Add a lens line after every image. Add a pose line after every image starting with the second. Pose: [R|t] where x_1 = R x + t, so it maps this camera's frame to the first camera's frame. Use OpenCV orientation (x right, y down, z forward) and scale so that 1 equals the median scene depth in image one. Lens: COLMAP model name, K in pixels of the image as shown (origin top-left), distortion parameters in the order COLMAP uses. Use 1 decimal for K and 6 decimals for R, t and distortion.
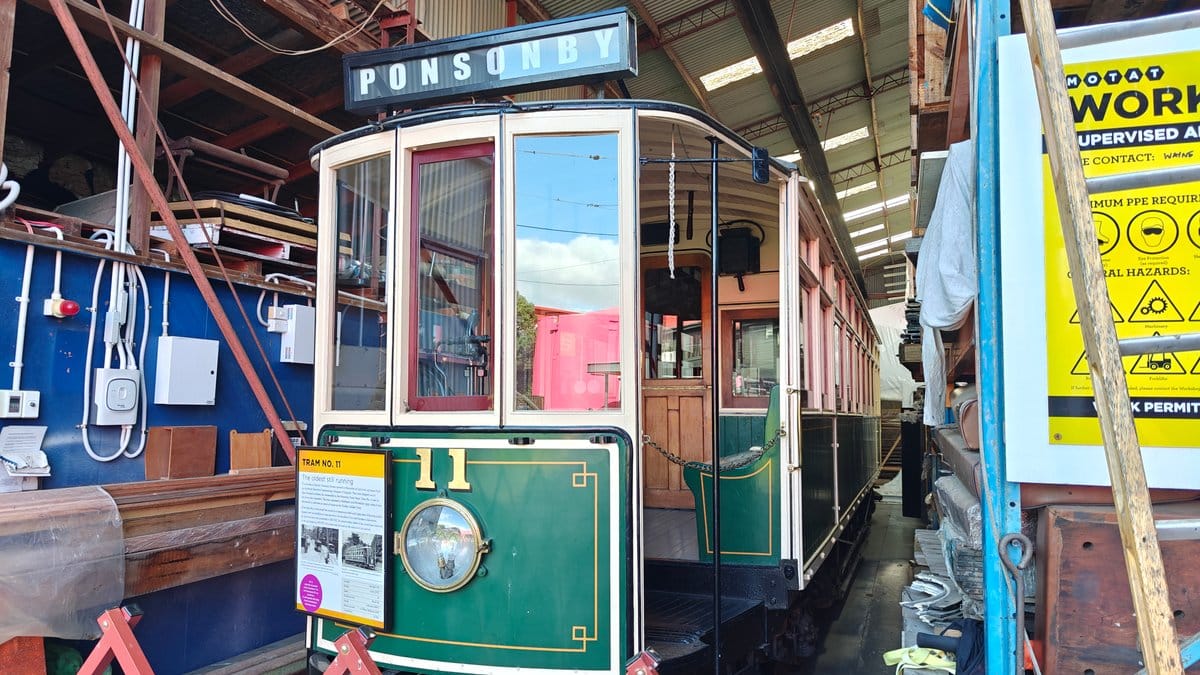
lens RADIAL K [[836.9, 0, 598.5], [0, 836.9, 335.6], [0, 0, 1]] dist [0.004418, -0.001946]
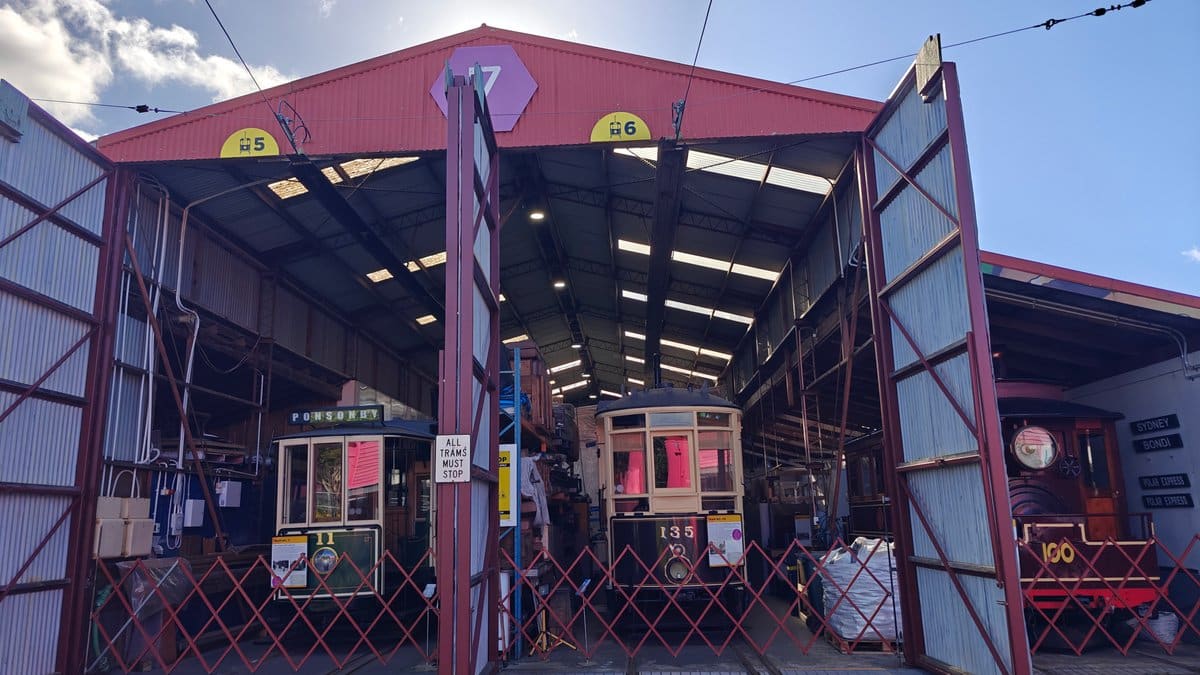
lens RADIAL K [[836.9, 0, 606.8], [0, 836.9, 334.1], [0, 0, 1]] dist [0.004418, -0.001946]
pose [[0.947330, 0.023437, 0.319400, -0.194948], [0.018948, 0.991470, -0.128953, -0.201187], [-0.319698, 0.128214, 0.938805, -2.585827]]
